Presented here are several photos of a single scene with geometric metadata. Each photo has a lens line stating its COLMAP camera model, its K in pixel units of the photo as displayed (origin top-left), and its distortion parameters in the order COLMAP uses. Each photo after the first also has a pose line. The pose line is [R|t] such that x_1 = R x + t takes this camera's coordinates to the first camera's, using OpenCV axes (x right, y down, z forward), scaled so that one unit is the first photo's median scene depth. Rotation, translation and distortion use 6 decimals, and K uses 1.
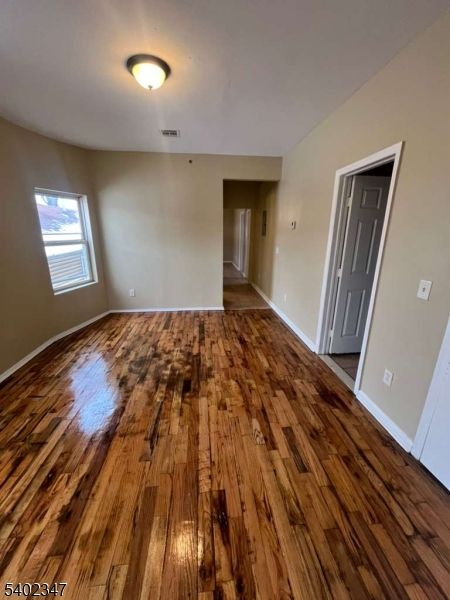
lens RADIAL K [[242.3, 0, 225.0], [0, 242.3, 300.0], [0, 0, 1]] dist [-0.002380, -0.000081]
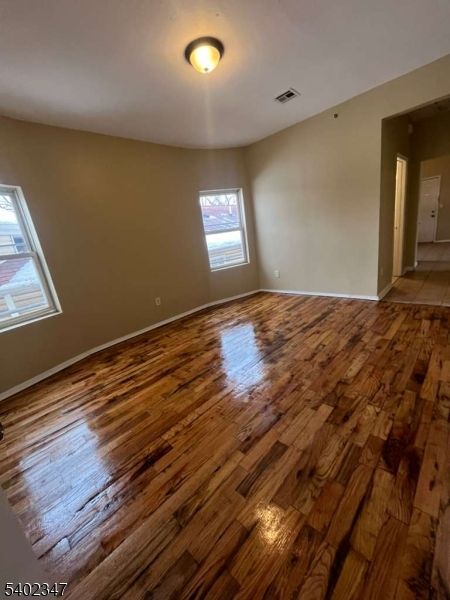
lens RADIAL K [[242.3, 0, 225.0], [0, 242.3, 300.0], [0, 0, 1]] dist [-0.002380, -0.000081]
pose [[0.633777, 0.110202, -0.765626, 0.436712], [-0.077396, 0.993867, 0.078987, 0.026645], [0.769634, 0.009196, 0.638419, 0.252410]]
